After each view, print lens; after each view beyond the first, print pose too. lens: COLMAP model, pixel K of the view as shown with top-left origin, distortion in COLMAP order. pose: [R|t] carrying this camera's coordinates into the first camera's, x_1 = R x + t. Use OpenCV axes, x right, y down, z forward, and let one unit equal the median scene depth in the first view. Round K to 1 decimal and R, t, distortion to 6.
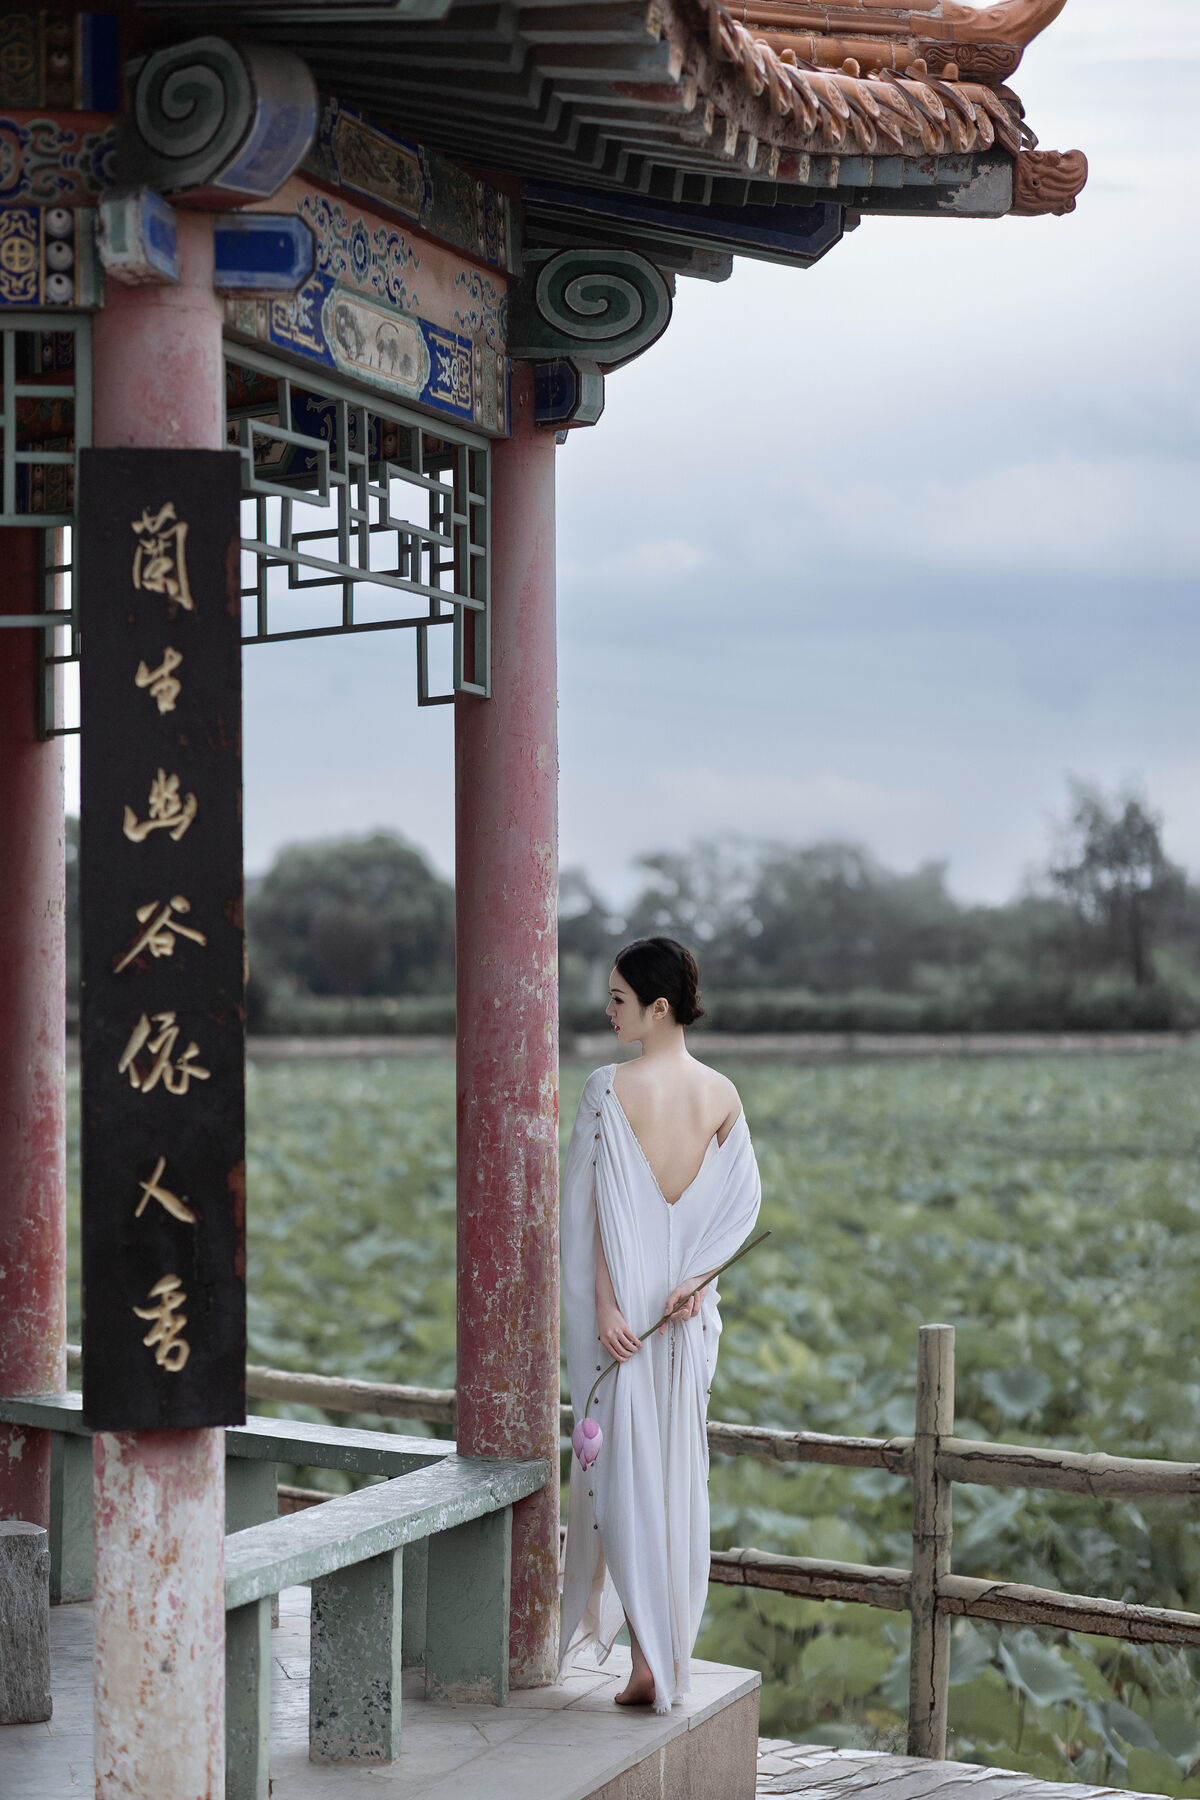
lens RADIAL K [[4266.5, 0, 628.7], [0, 4266.5, 875.5], [0, 0, 1]] dist [-0.003941, 0.459832]
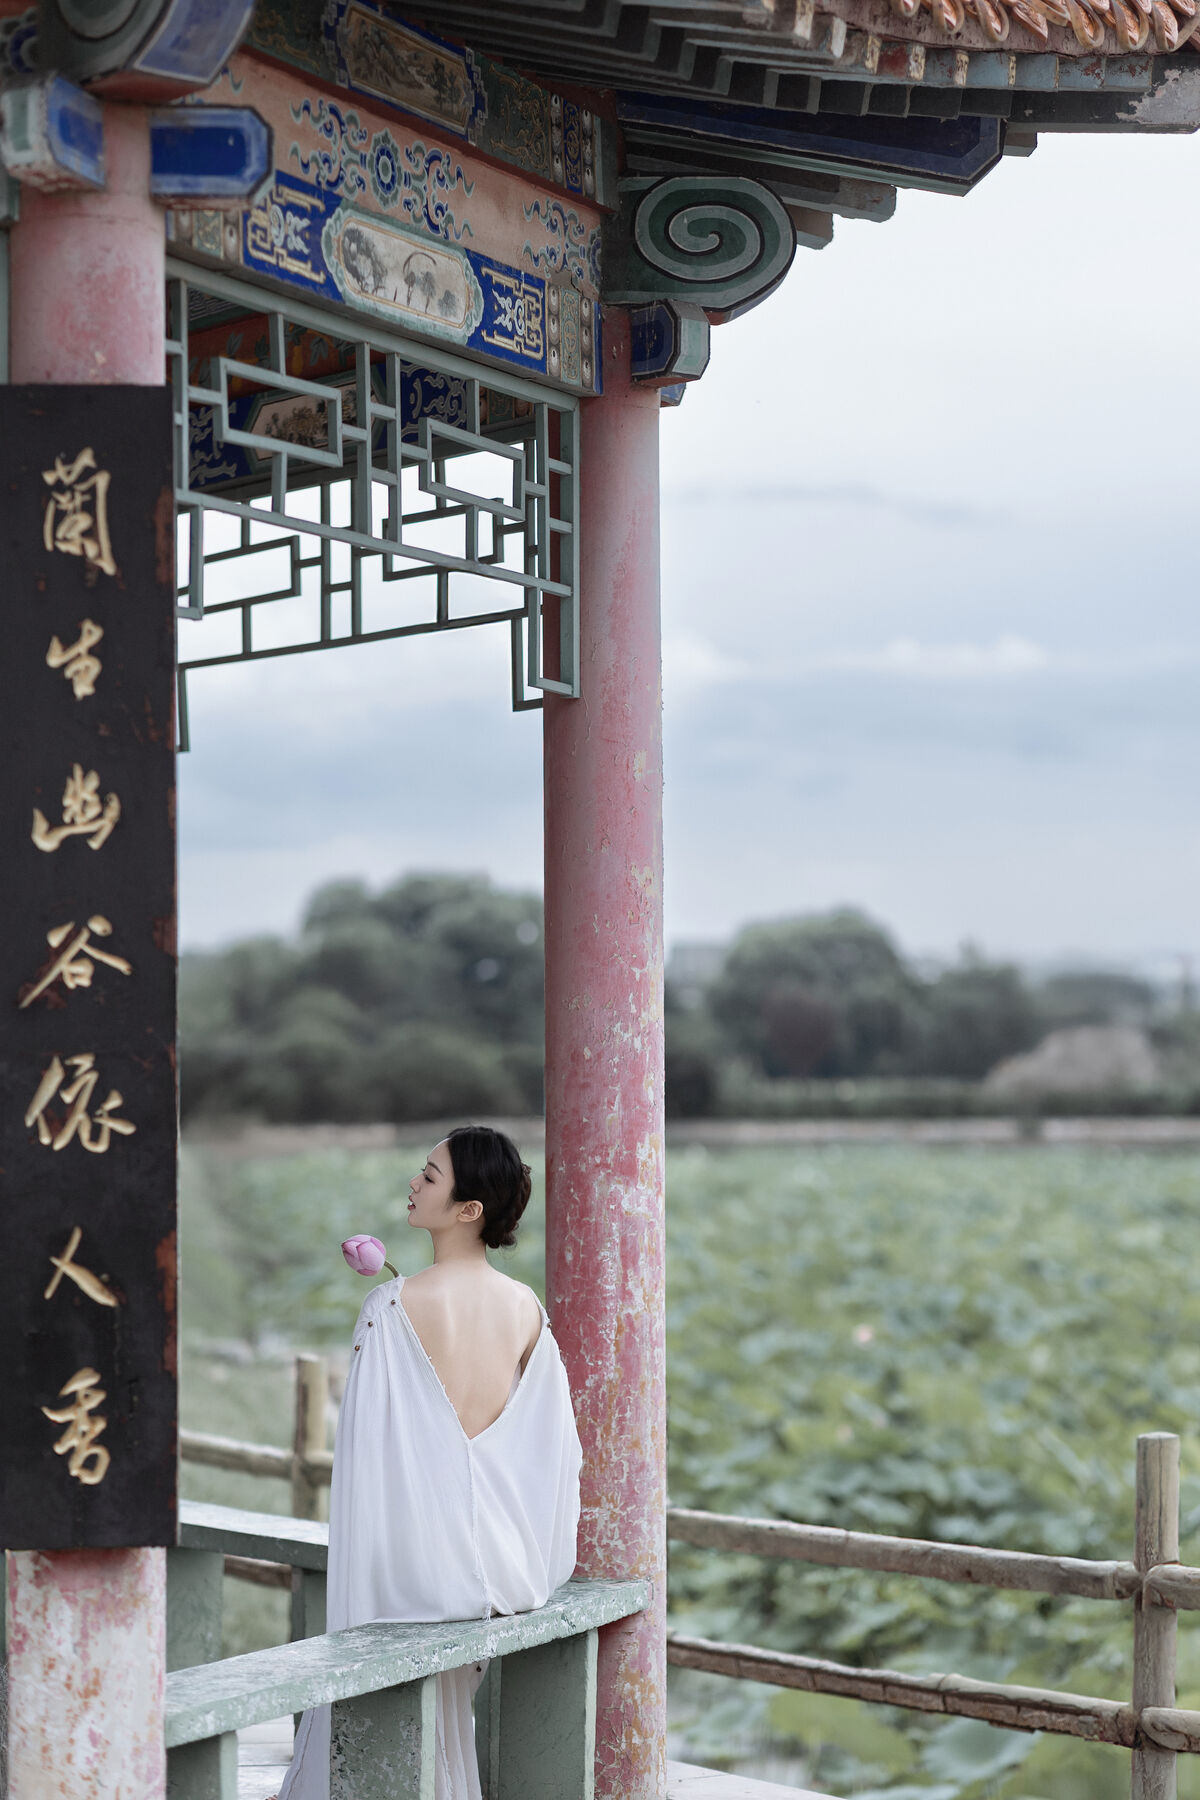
lens RADIAL K [[4392.7, 0, 549.8], [0, 4392.7, 870.7], [0, 0, 1]] dist [0.030679, 0.134760]
pose [[0.992105, -0.005167, -0.125302, 0.078916], [0.002754, 0.999808, -0.019423, 0.011263], [0.125378, 0.018924, 0.991929, 0.133540]]
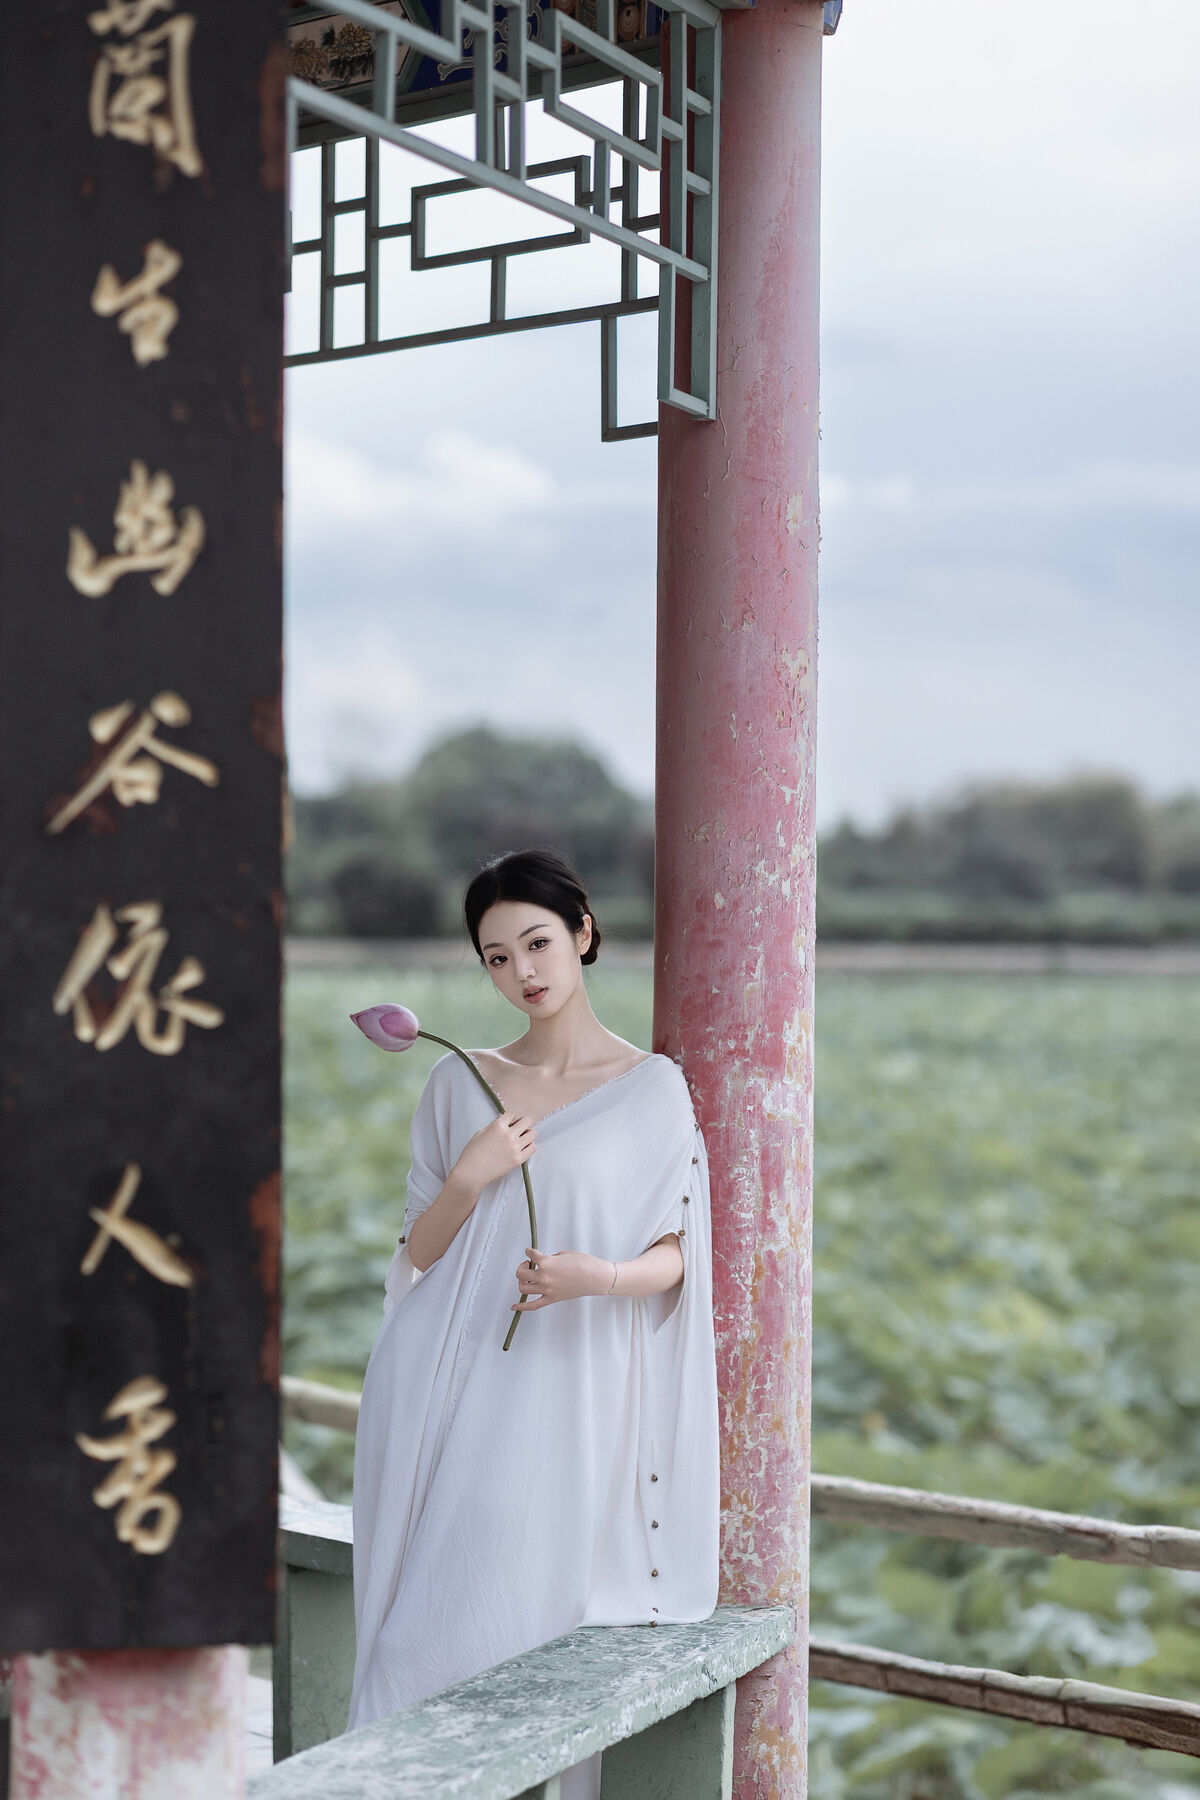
lens RADIAL K [[4377.9, 0, 600.0], [0, 4377.9, 900.0], [0, 0, 1]] dist [0.030103, -0.532670]
pose [[0.998813, 0.014273, -0.046566, -0.019851], [-0.012999, 0.999536, 0.027558, 0.013093], [0.046937, -0.026920, 0.998535, 0.378256]]
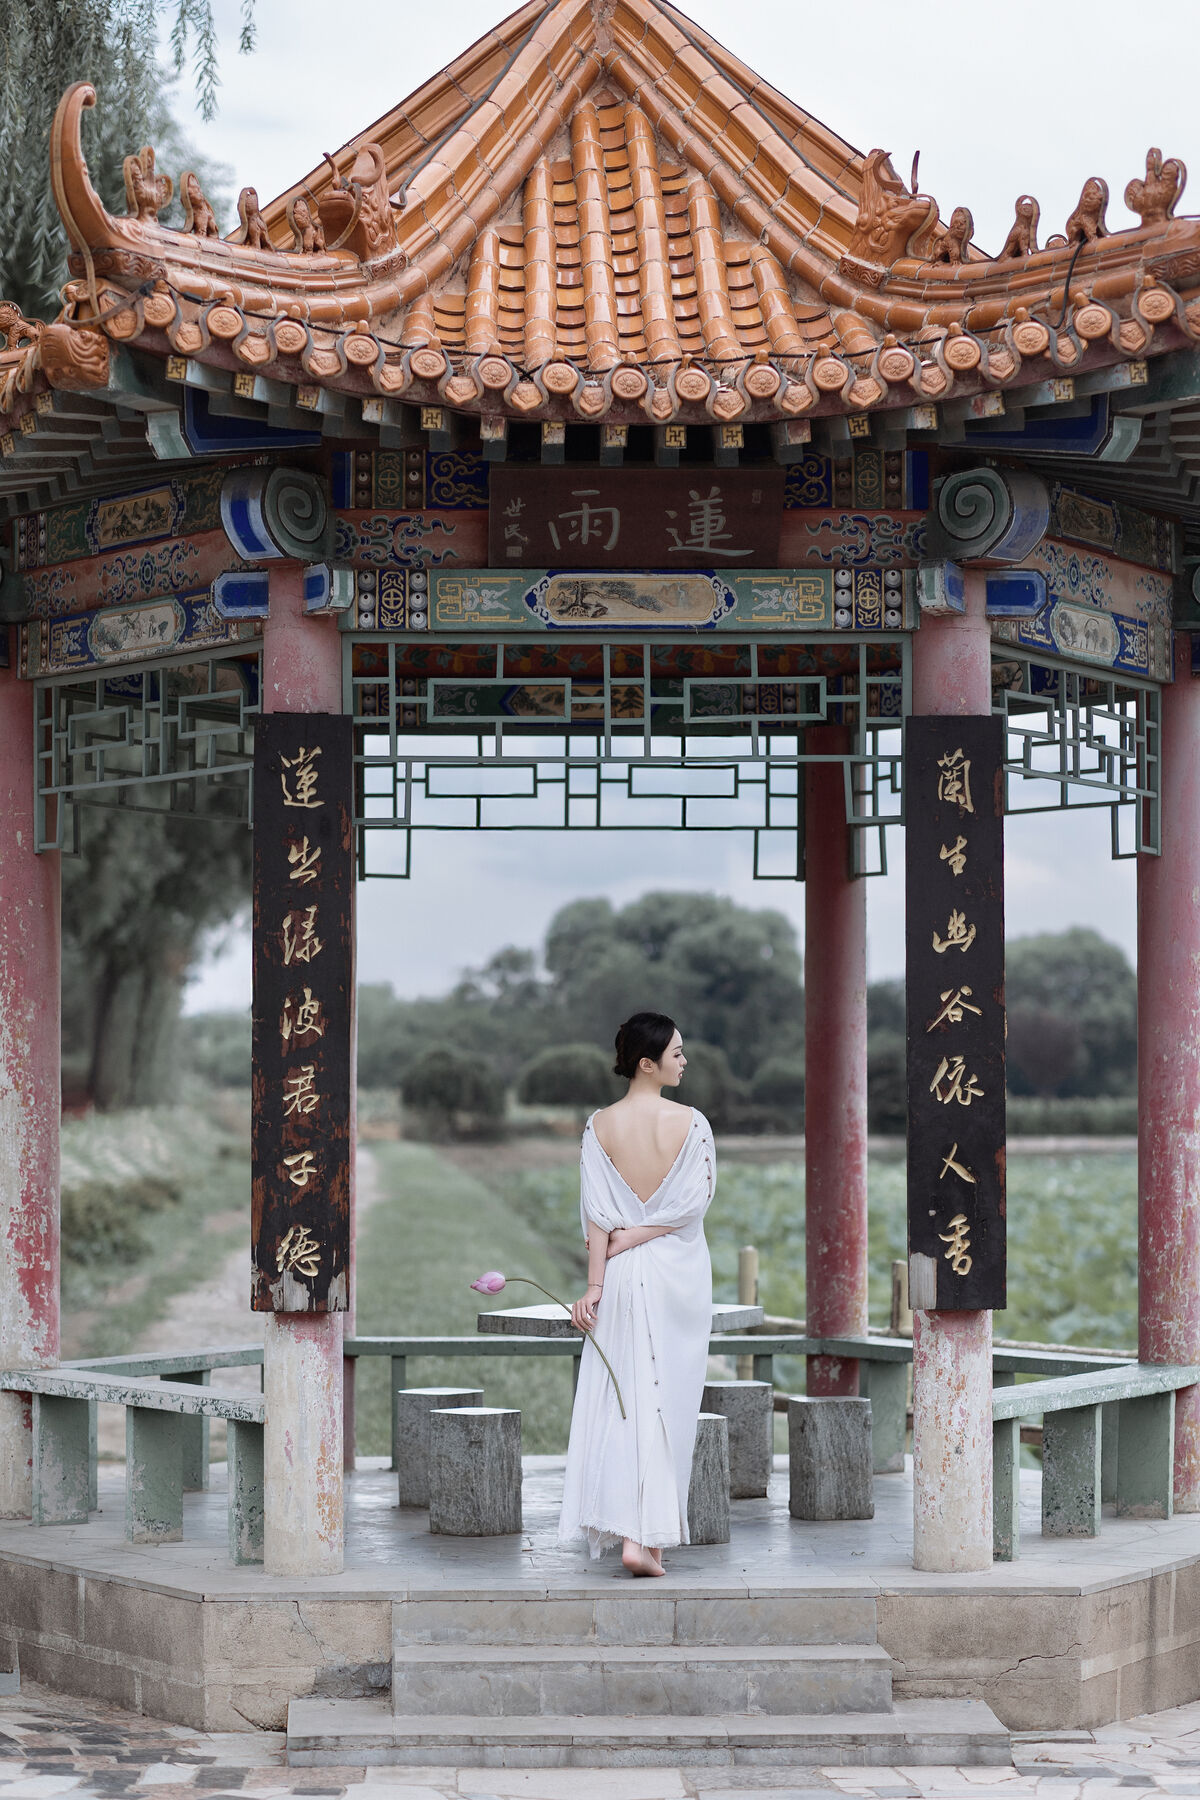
lens RADIAL K [[4377.9, 0, 600.0], [0, 4377.9, 900.0], [0, 0, 1]] dist [0.030103, -0.532670]
pose [[0.985910, -0.001183, -0.167274, 0.033852], [-0.001622, 0.999860, -0.016628, 0.000086], [0.167271, 0.016665, 0.985770, -0.607209]]
